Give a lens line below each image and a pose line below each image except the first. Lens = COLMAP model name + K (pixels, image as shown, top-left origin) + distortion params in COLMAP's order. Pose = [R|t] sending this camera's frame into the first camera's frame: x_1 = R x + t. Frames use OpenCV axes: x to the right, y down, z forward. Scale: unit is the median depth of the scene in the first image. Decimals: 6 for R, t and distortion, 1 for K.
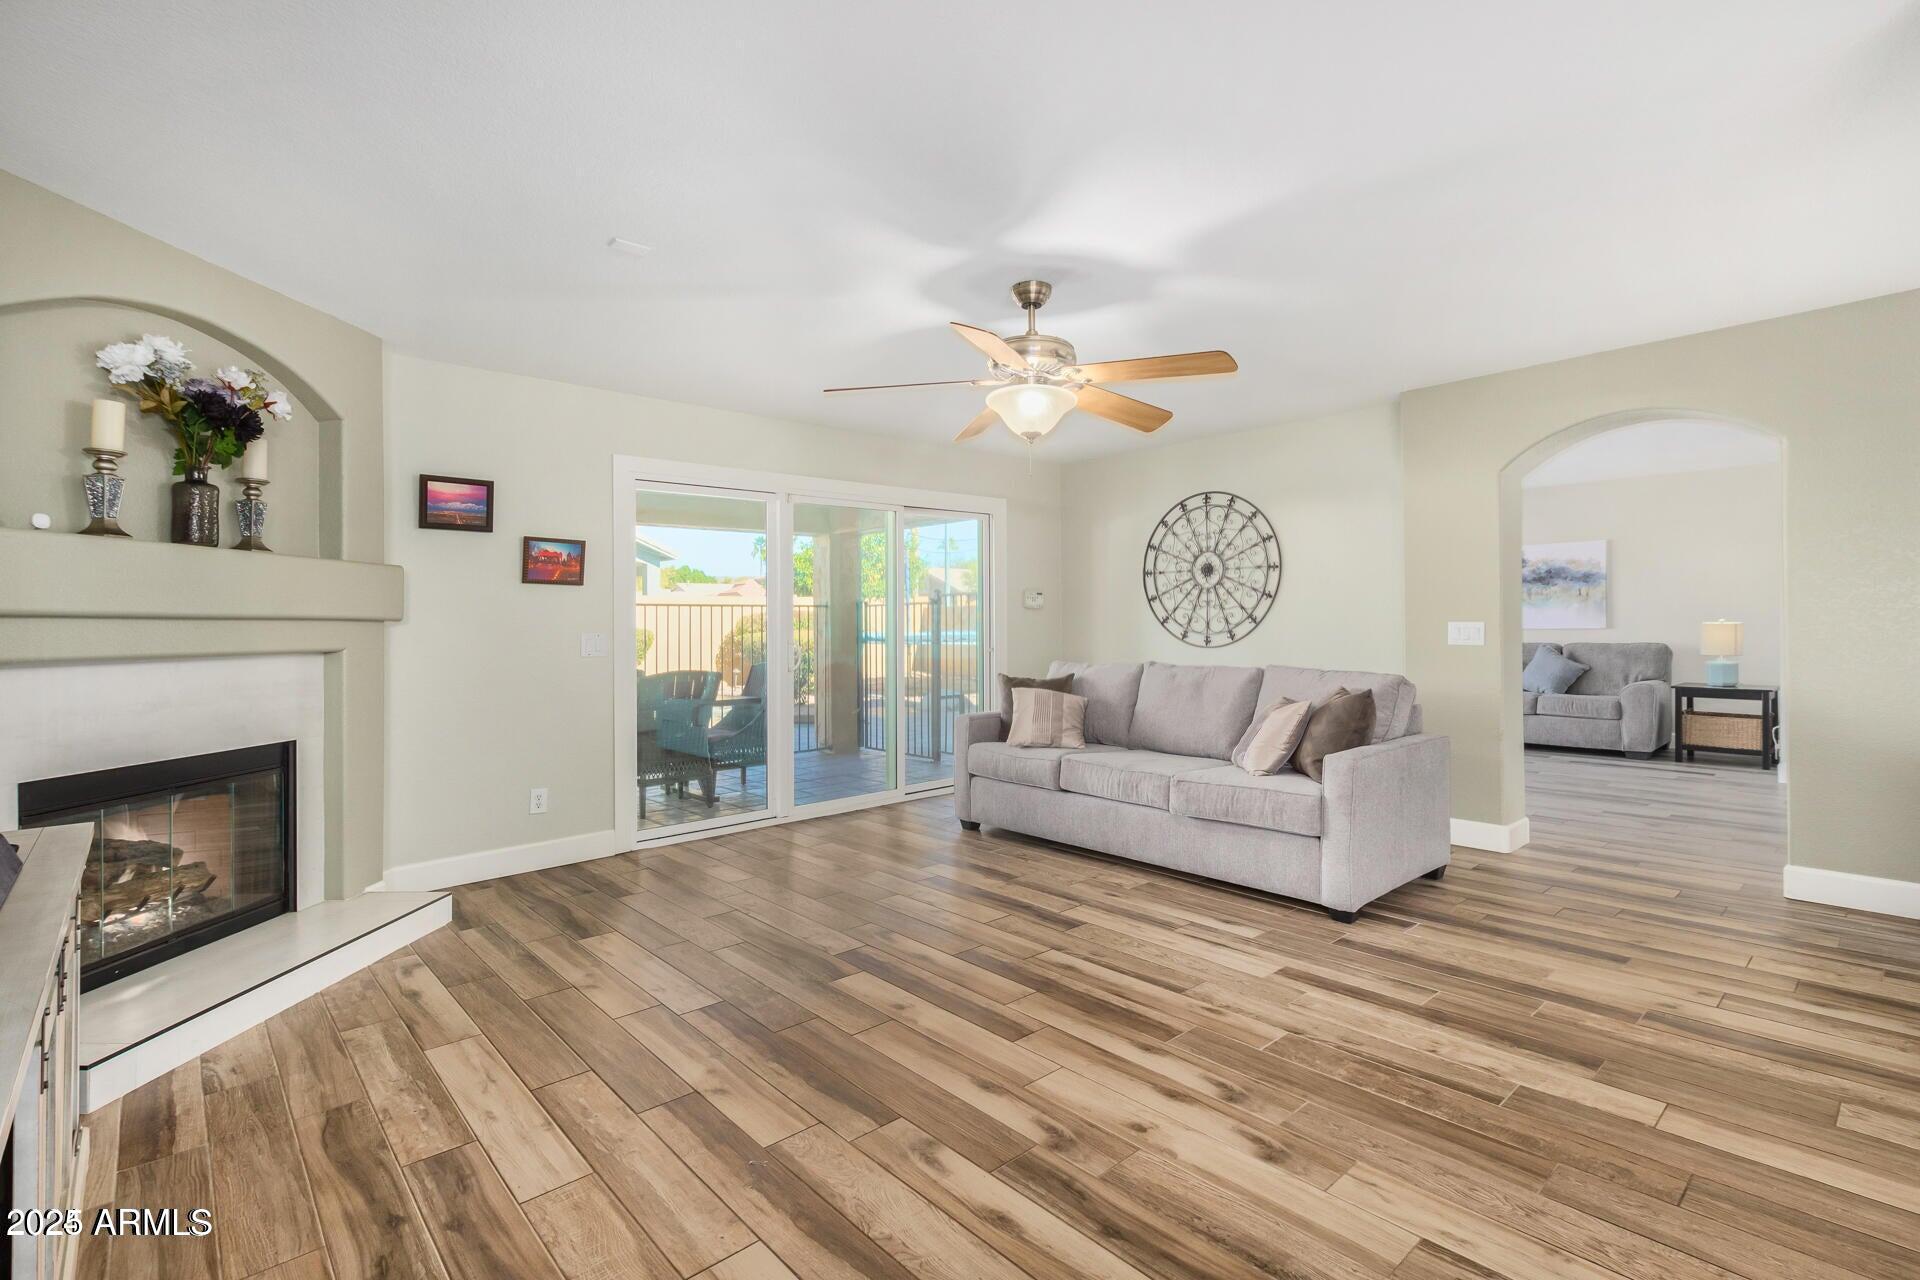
lens RADIAL K [[880.8, 0, 961.4], [0, 880.8, 638.9], [0, 0, 1]] dist [-0.001344, 0.000285]
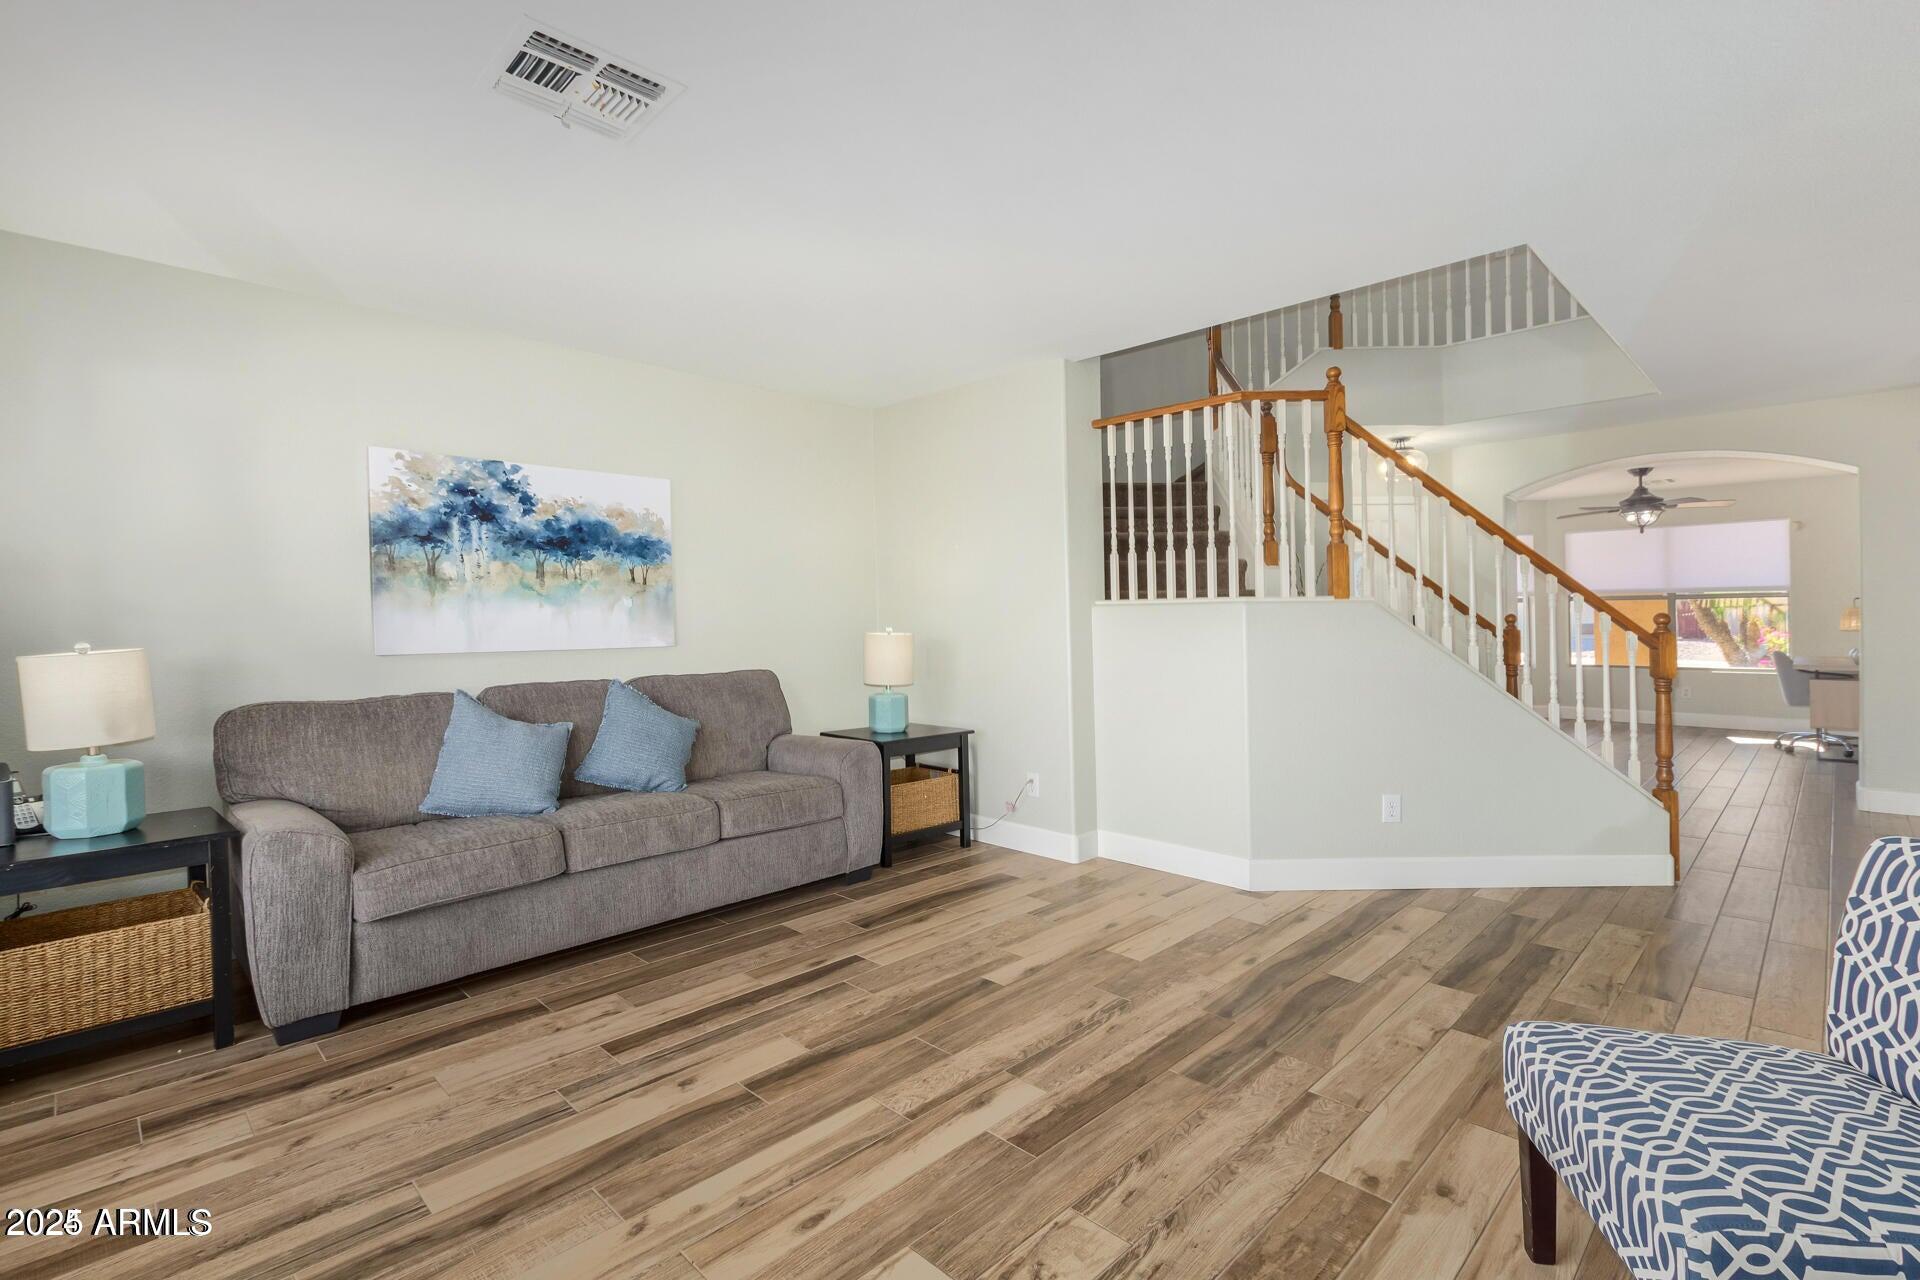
lens RADIAL K [[880.8, 0, 961.4], [0, 880.8, 638.8], [0, 0, 1]] dist [-0.001344, 0.000285]
pose [[-0.047303, -0.003155, 0.998876, 0.189231], [0.029582, 0.999552, 0.004558, -0.013610], [-0.998442, 0.029764, -0.047188, 0.838661]]
